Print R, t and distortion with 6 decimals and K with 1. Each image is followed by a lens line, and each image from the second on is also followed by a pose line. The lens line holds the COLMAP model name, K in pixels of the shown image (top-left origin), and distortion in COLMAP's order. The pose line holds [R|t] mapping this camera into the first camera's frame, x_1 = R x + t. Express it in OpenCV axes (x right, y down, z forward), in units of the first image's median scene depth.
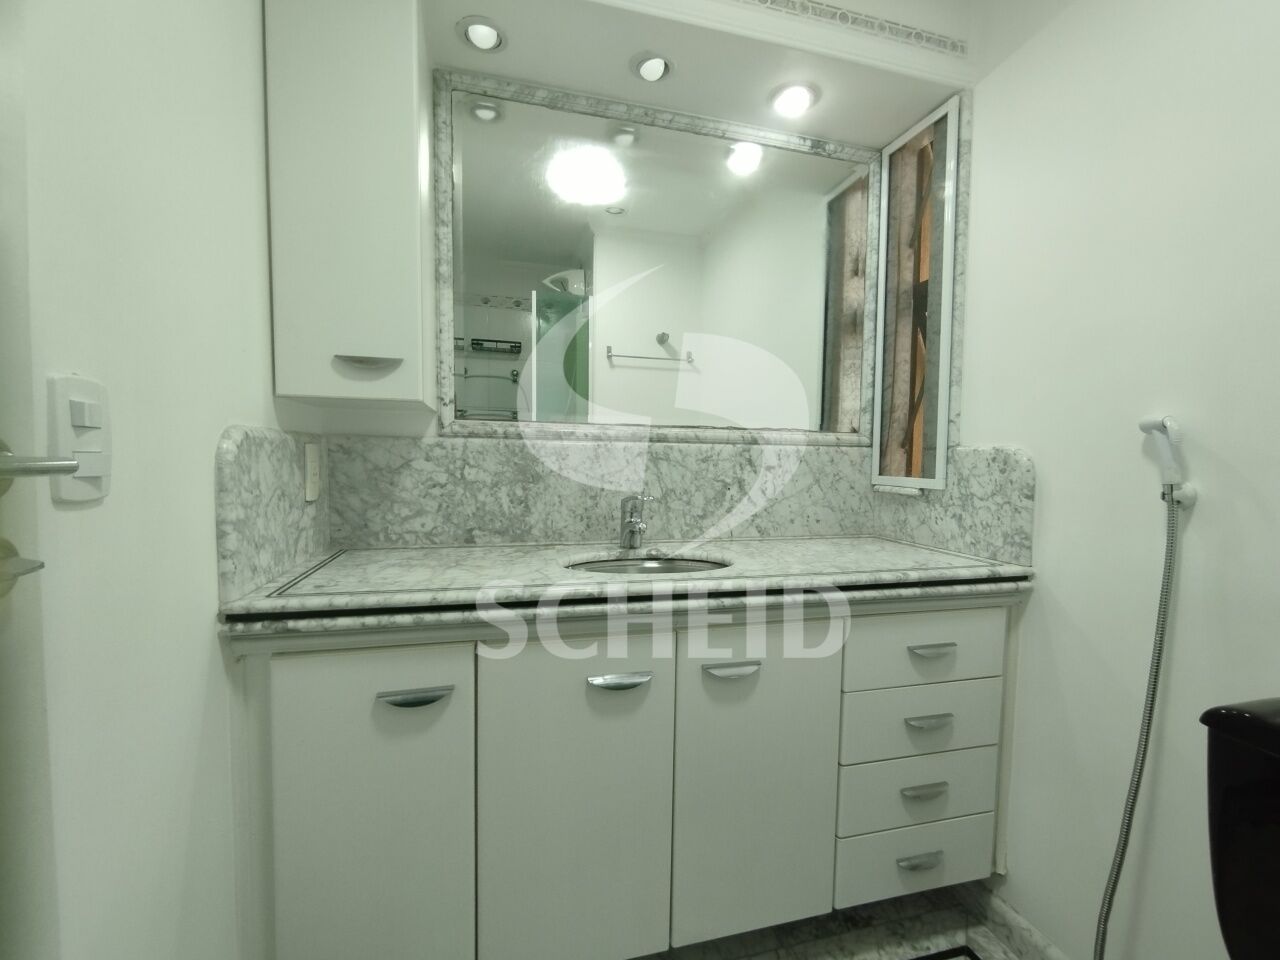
lens RADIAL K [[584.7, 0, 664.9], [0, 584.7, 495.8], [0, 0, 1]] dist [-0.003475, -0.006408]
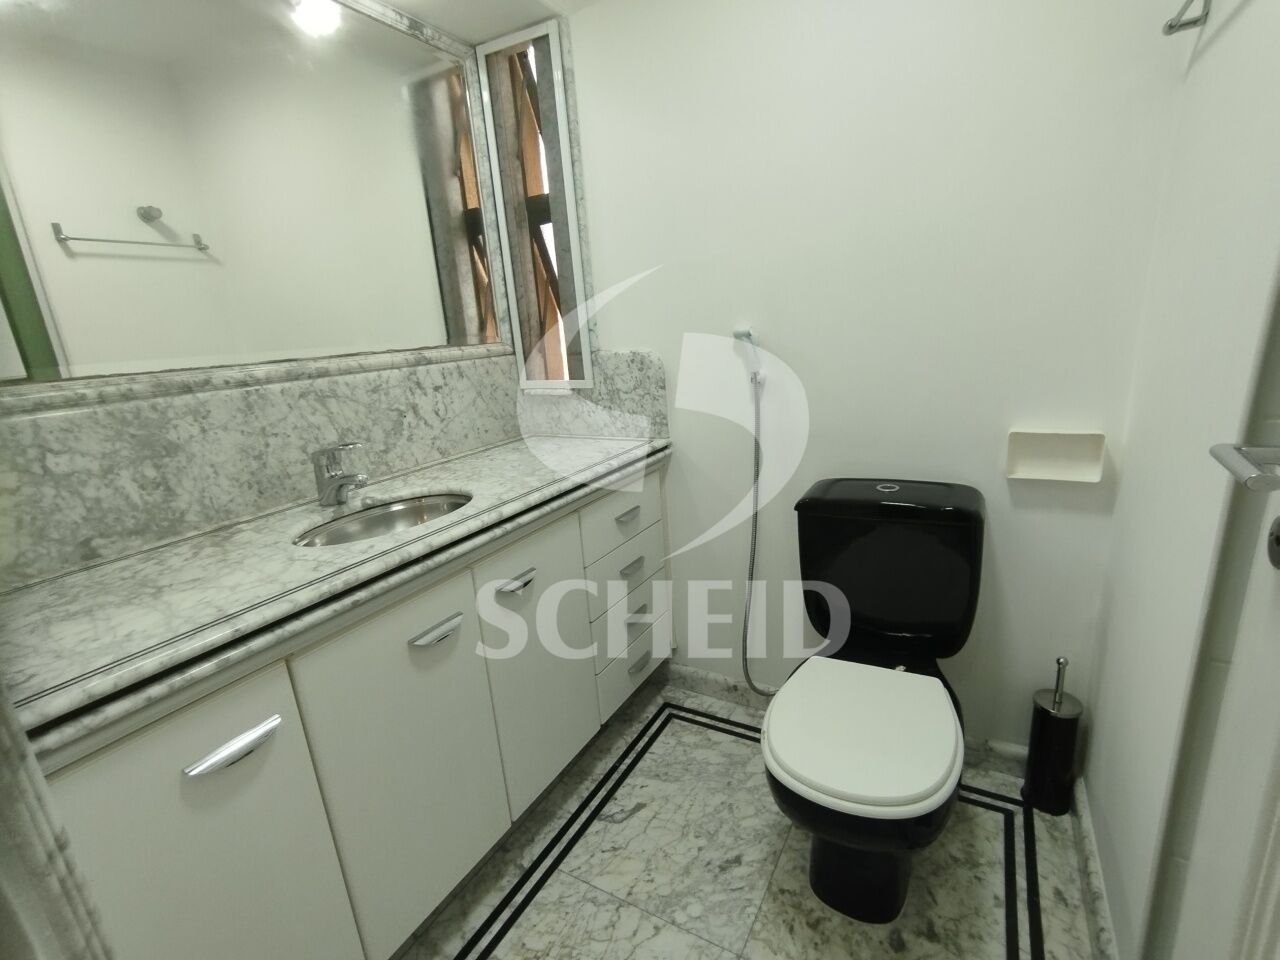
lens RADIAL K [[584.7, 0, 664.9], [0, 584.7, 495.8], [0, 0, 1]] dist [-0.003475, -0.006408]
pose [[0.693556, -0.263827, 0.670355, -0.288916], [0.122484, 0.960164, 0.251162, -0.080430], [-0.709914, -0.092087, 0.698242, 0.020744]]
